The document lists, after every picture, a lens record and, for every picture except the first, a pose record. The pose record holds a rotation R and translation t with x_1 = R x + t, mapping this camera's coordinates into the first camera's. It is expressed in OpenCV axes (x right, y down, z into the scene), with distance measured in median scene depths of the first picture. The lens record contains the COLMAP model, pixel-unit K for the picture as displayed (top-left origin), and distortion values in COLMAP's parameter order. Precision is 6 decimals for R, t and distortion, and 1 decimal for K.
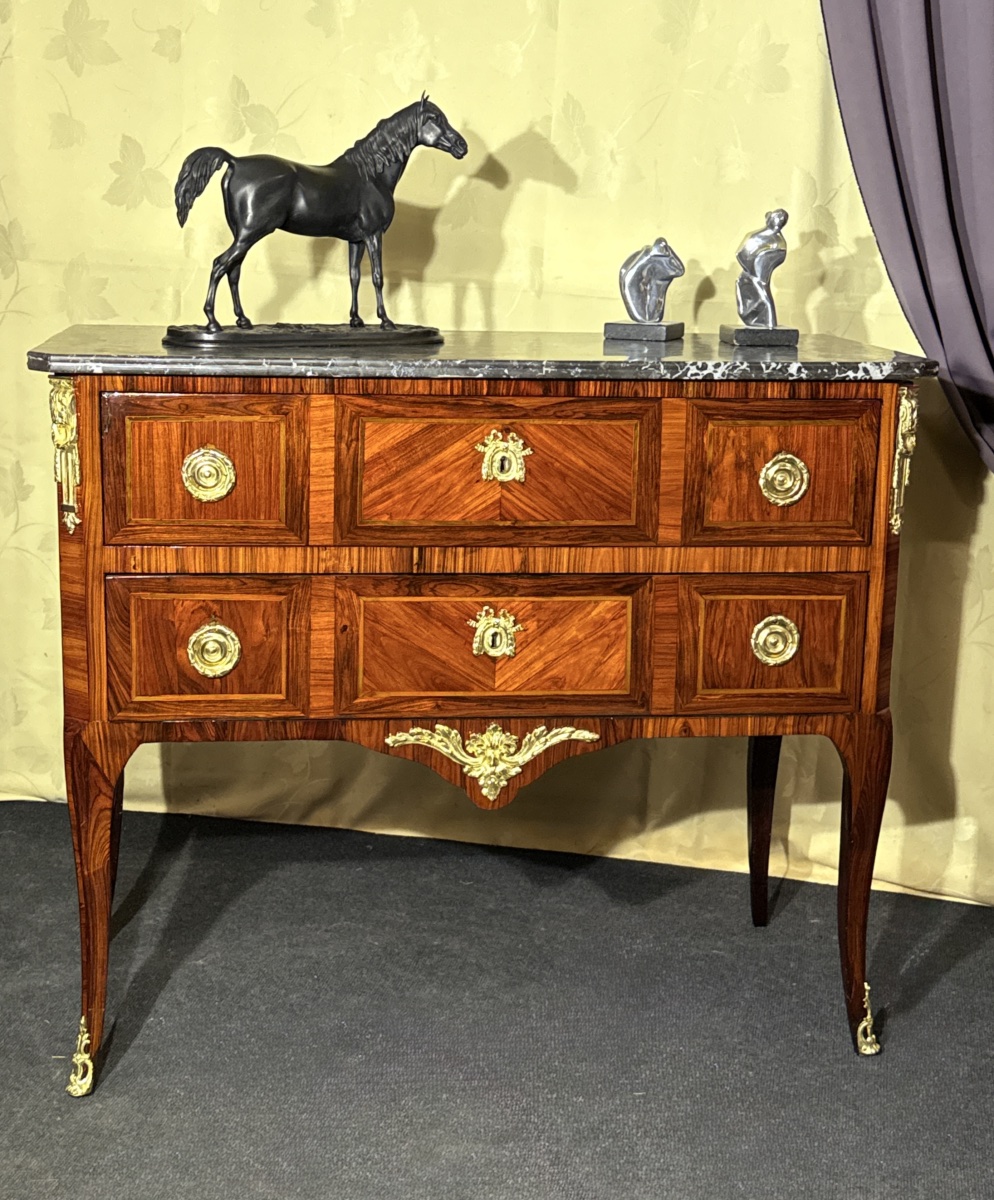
lens RADIAL K [[1815.0, 0, 482.1], [0, 1815.0, 569.5], [0, 0, 1]] dist [0.126740, 0.025972]
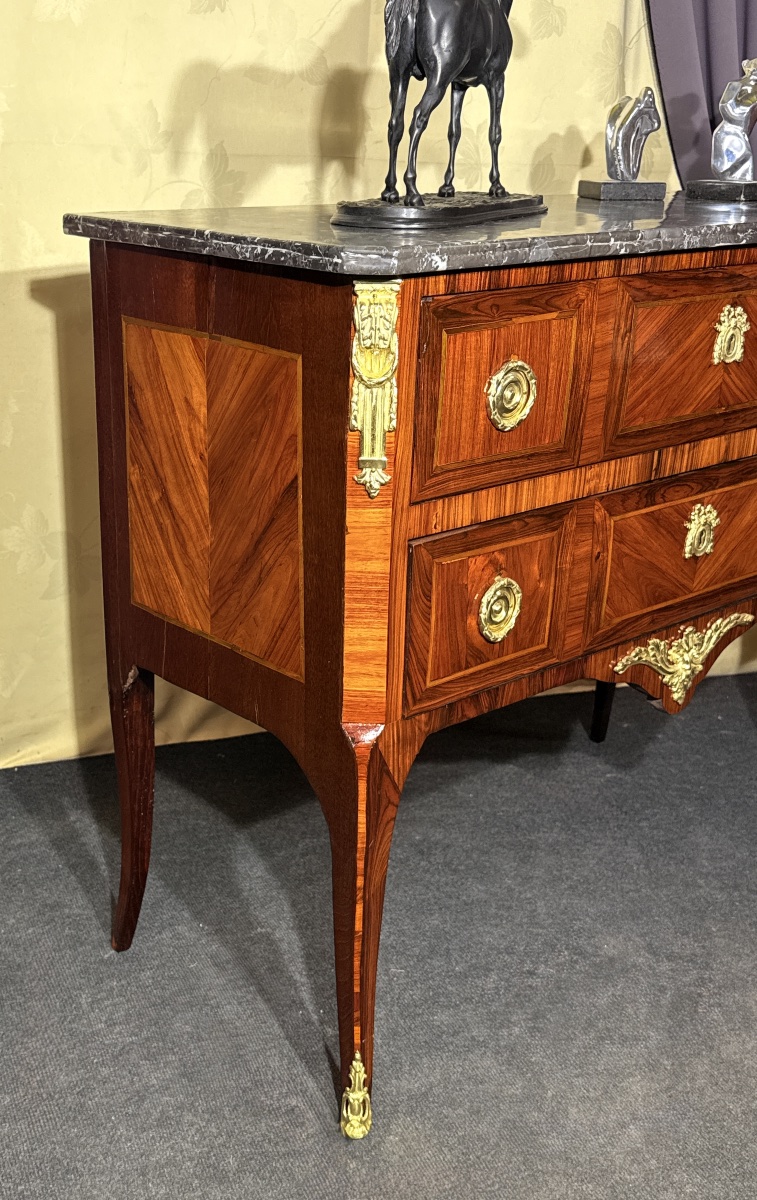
lens RADIAL K [[1298.4, 0, 279.8], [0, 1298.4, 654.8], [0, 0, 1]] dist [0.212778, -0.539427]
pose [[0.847947, -0.209031, 0.487126, -0.522023], [0.113119, 0.969153, 0.218967, -0.076808], [-0.517871, -0.130569, 0.845436, 0.537490]]
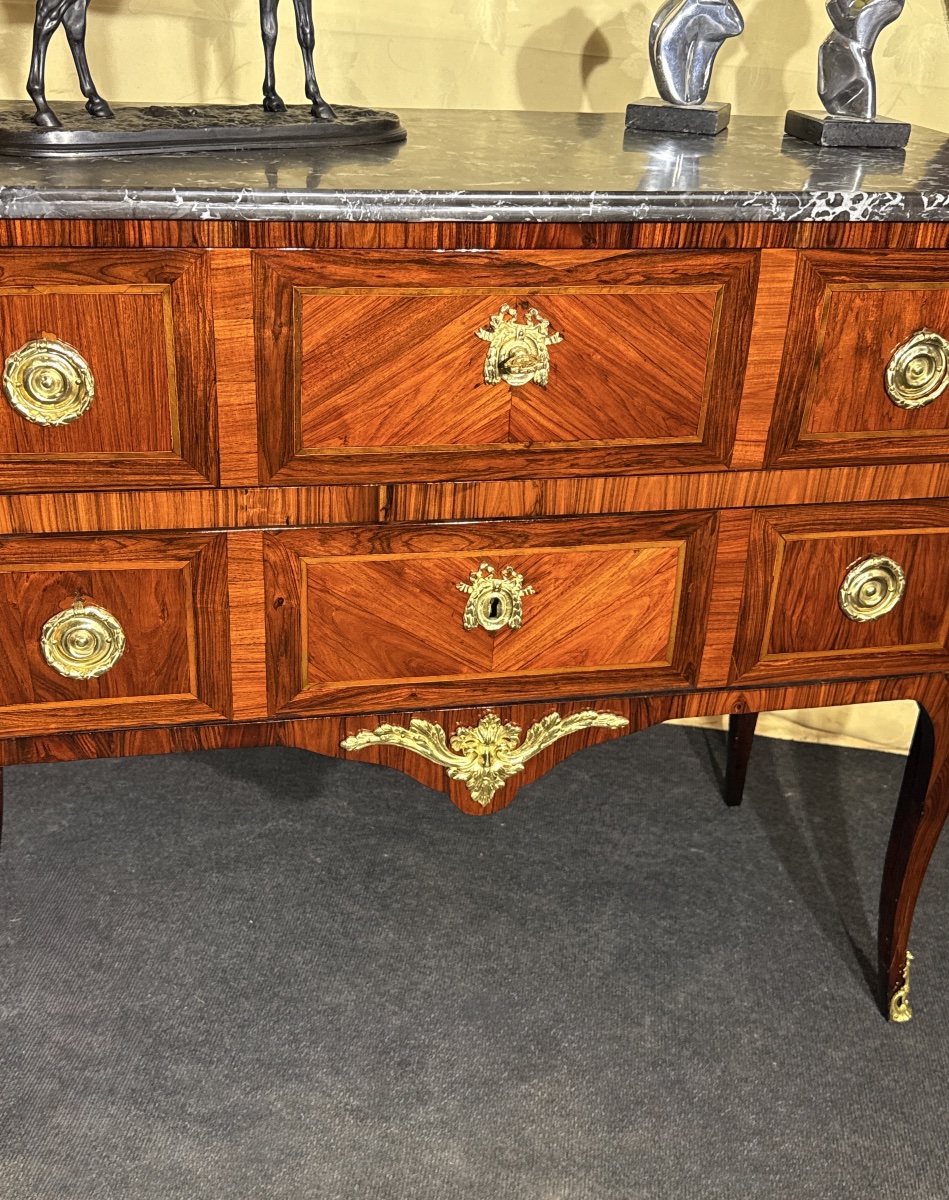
lens RADIAL K [[1296.6, 0, 456.9], [0, 1296.6, 638.1], [0, 0, 1]] dist [0.200345, -0.490124]
pose [[0.996791, -0.017643, 0.078078, -0.047476], [-0.005429, 0.958258, 0.285852, -0.094932], [-0.079863, -0.285358, 0.955088, 0.521161]]
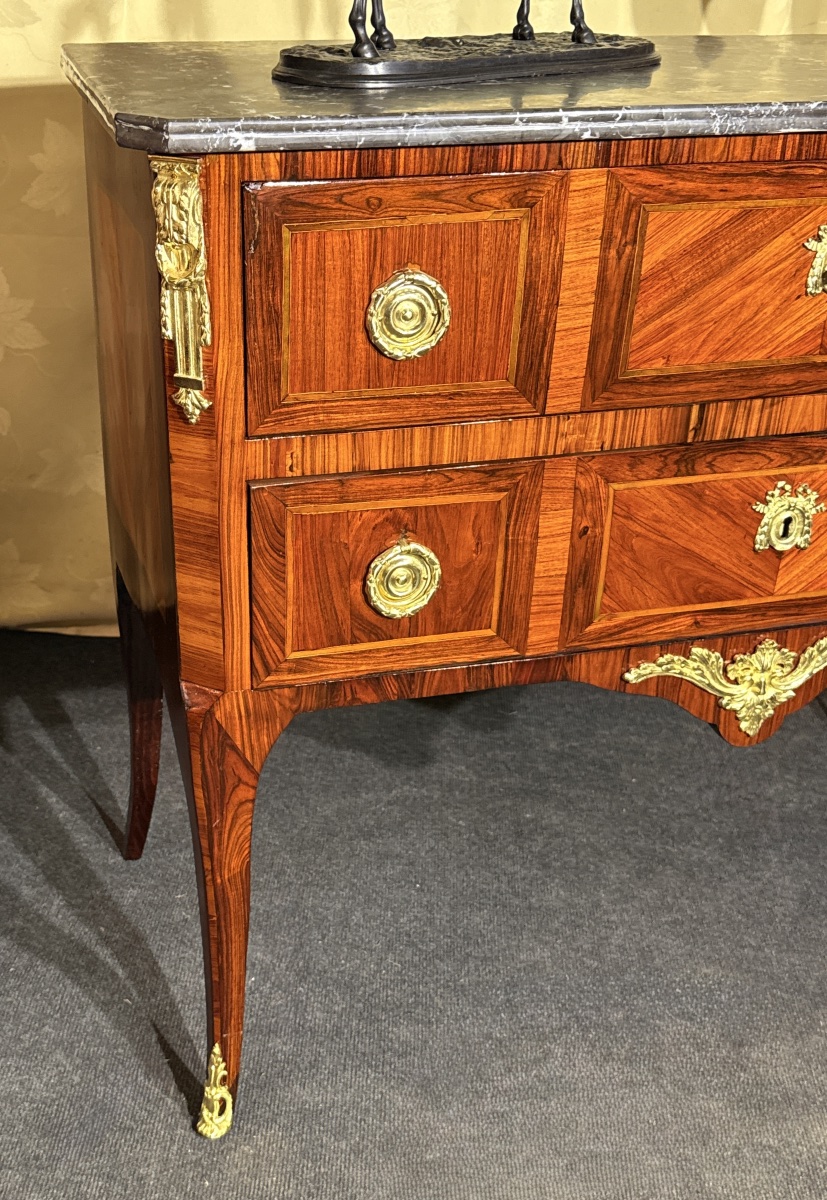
lens RADIAL K [[1400.1, 0, 319.7], [0, 1400.1, 628.7], [0, 0, 1]] dist [0.212637, -0.525324]
pose [[0.990959, -0.069935, 0.114495, -0.235591], [0.035400, 0.959448, 0.279654, -0.082906], [-0.129410, -0.273073, 0.953249, 0.500690]]
